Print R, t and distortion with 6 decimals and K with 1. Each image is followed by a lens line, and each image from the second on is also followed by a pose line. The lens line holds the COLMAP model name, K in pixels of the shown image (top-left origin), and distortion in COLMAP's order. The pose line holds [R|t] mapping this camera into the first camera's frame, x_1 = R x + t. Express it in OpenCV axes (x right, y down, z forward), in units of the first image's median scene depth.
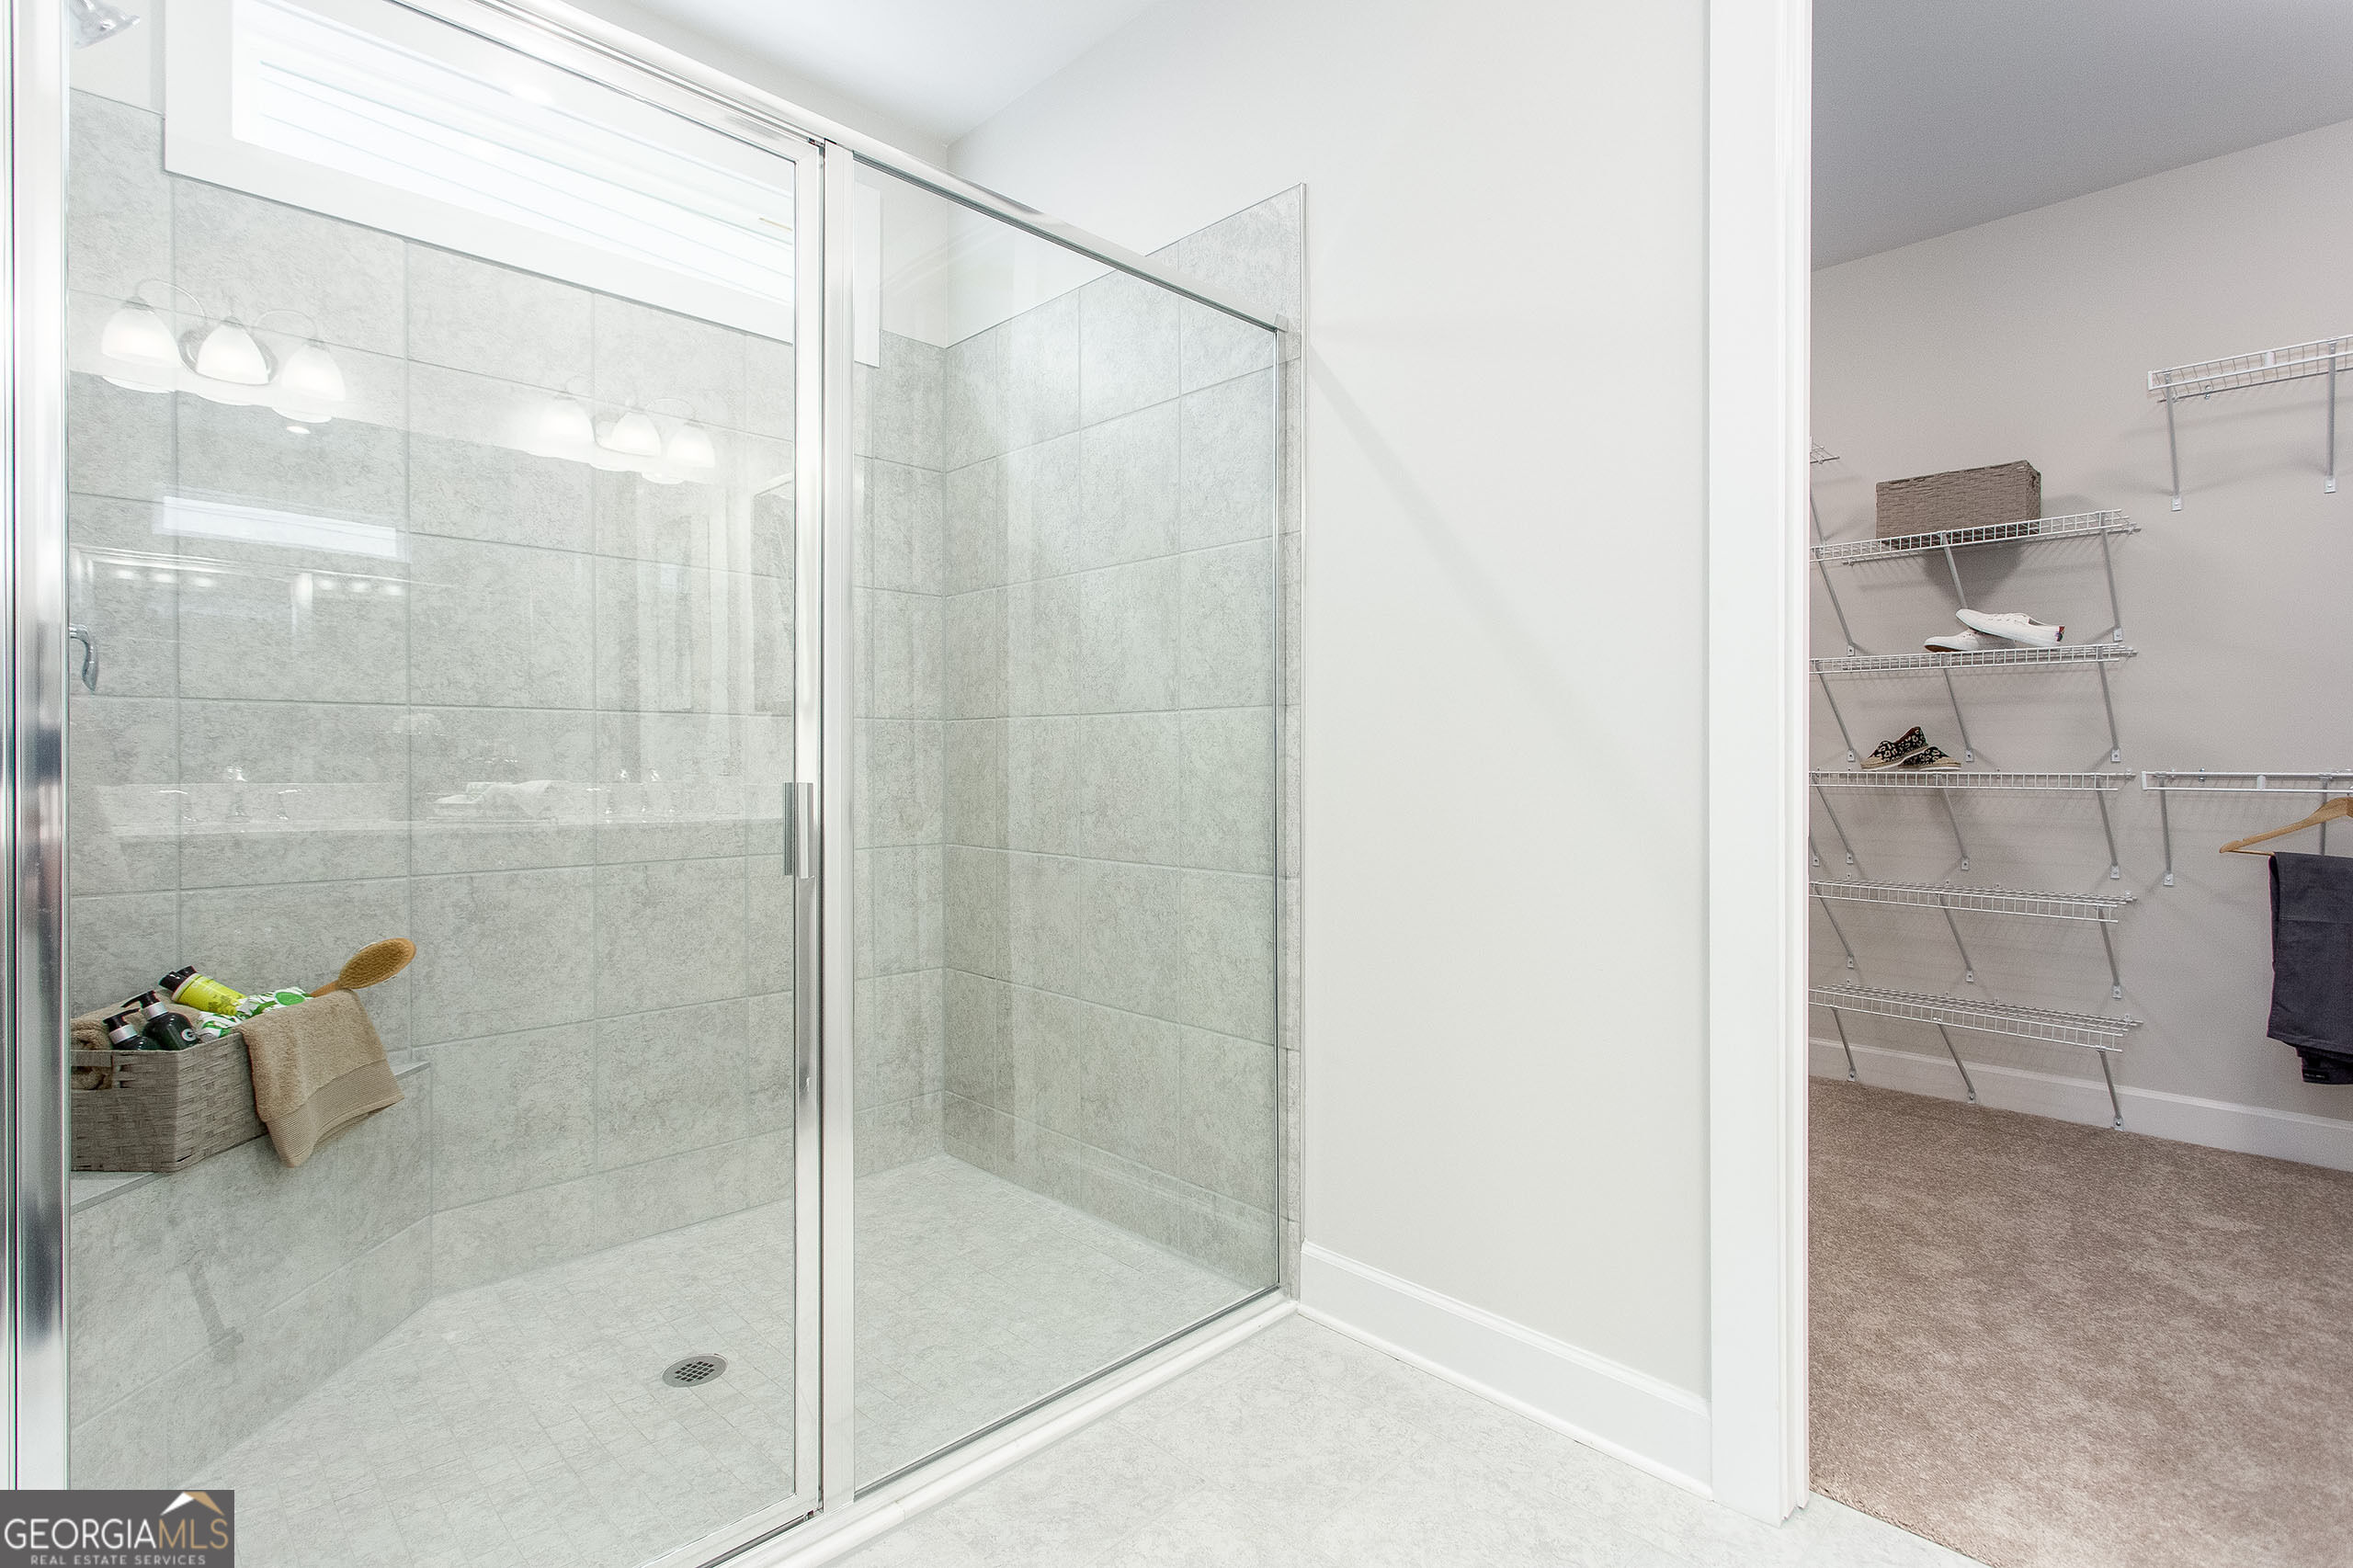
lens RADIAL K [[1123.8, 0, 1187.7], [0, 1123.8, 756.9], [0, 0, 1]] dist [0.000304, -0.000027]
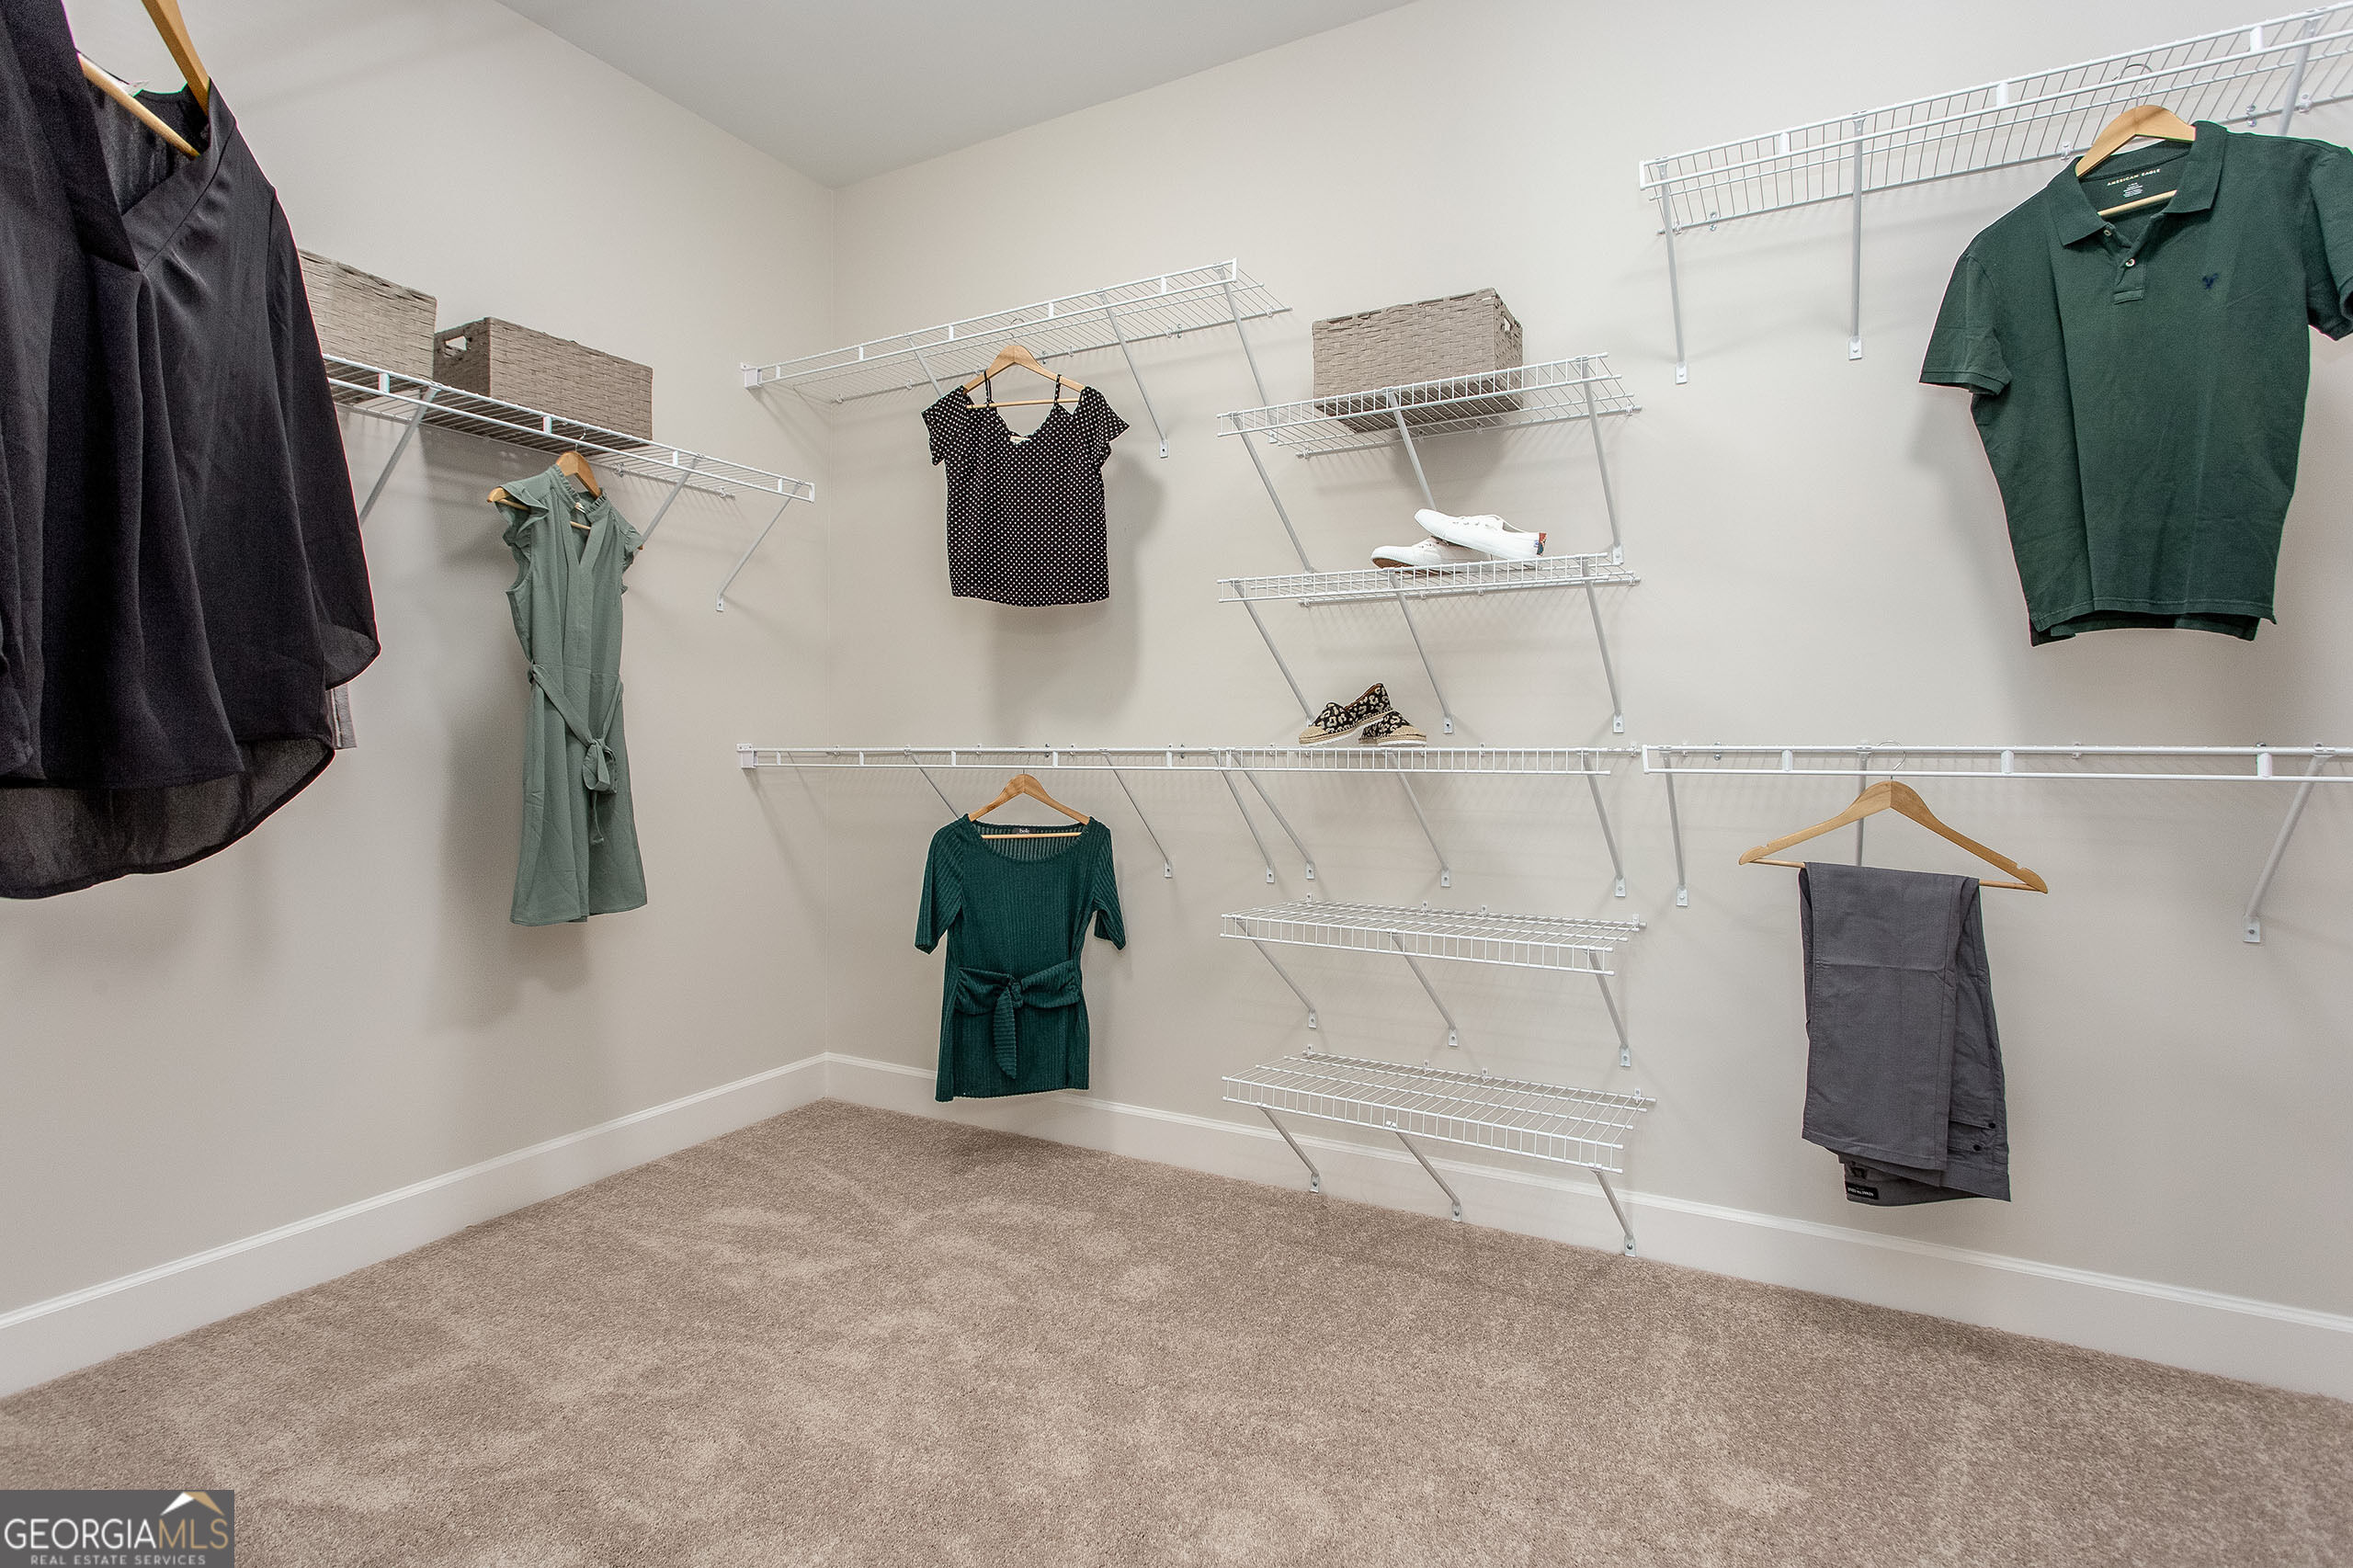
lens RADIAL K [[1142.7, 0, 1171.5], [0, 1142.7, 696.2], [0, 0, 1]] dist [0.001084, 0.000315]
pose [[0.962168, 0.008819, 0.272315, 0.364896], [0.001309, 0.999315, -0.036988, 0.007978], [-0.272455, 0.035945, 0.961497, 0.389111]]
